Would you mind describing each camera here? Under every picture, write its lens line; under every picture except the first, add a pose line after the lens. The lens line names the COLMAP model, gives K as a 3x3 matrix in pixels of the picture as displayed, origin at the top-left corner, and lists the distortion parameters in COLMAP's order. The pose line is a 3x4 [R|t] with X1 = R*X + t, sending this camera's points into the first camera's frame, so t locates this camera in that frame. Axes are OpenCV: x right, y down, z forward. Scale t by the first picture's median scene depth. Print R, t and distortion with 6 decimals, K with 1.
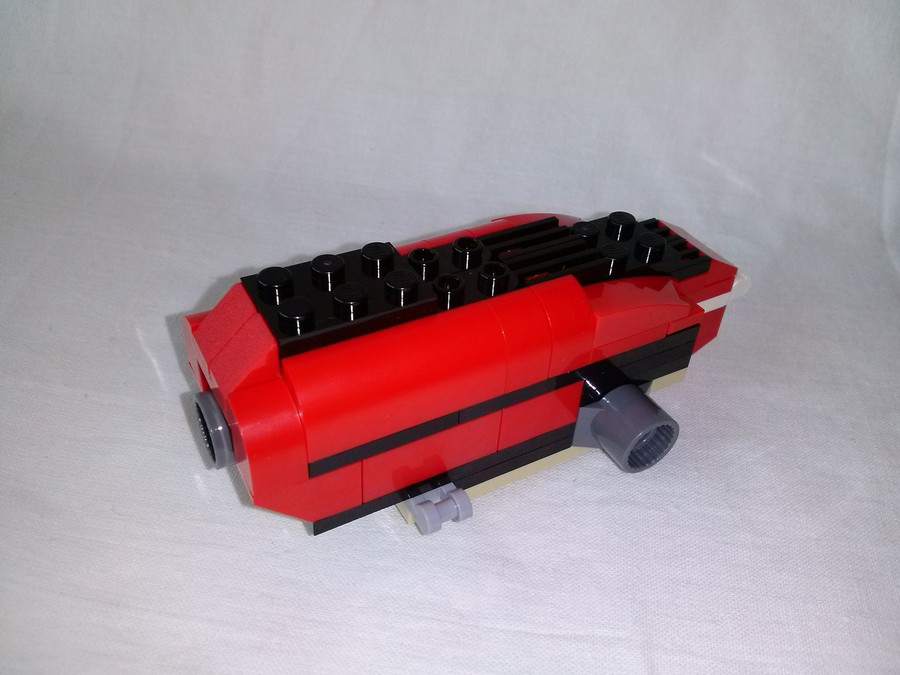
lens RADIAL K [[847.6, 0, 443.5], [0, 847.6, 340.3], [0, 0, 1]] dist [-0.101197, 0.000000]
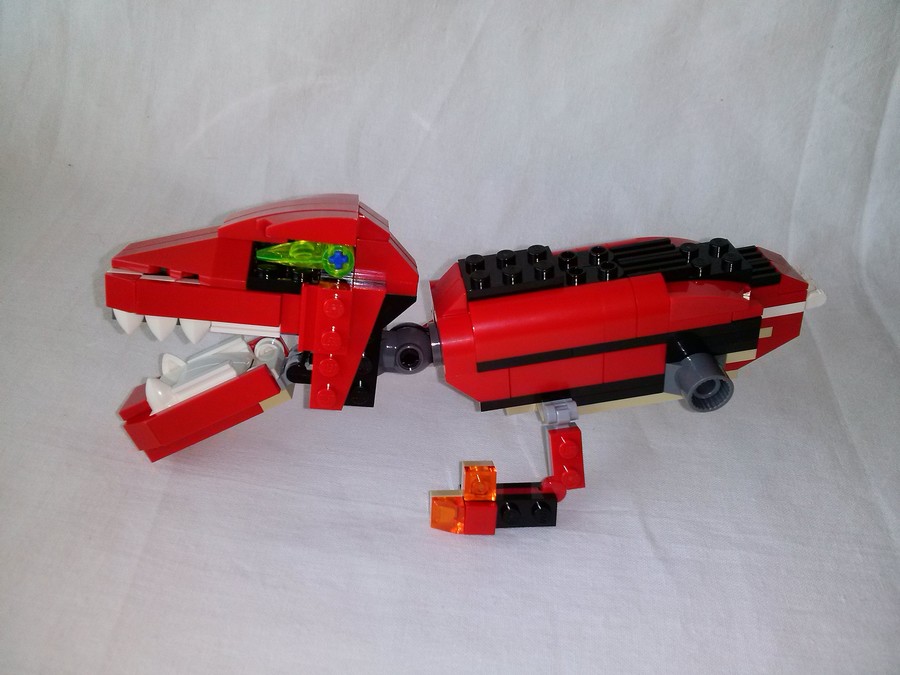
lens RADIAL K [[838.9, 0, 440.5], [0, 838.9, 350.9], [0, 0, 1]] dist [-0.087634, 0.000000]
pose [[0.998956, -0.013469, 0.043649, -0.151817], [0.013376, 0.999908, 0.002421, 0.000852], [-0.043678, -0.001835, 0.999044, -0.450171]]
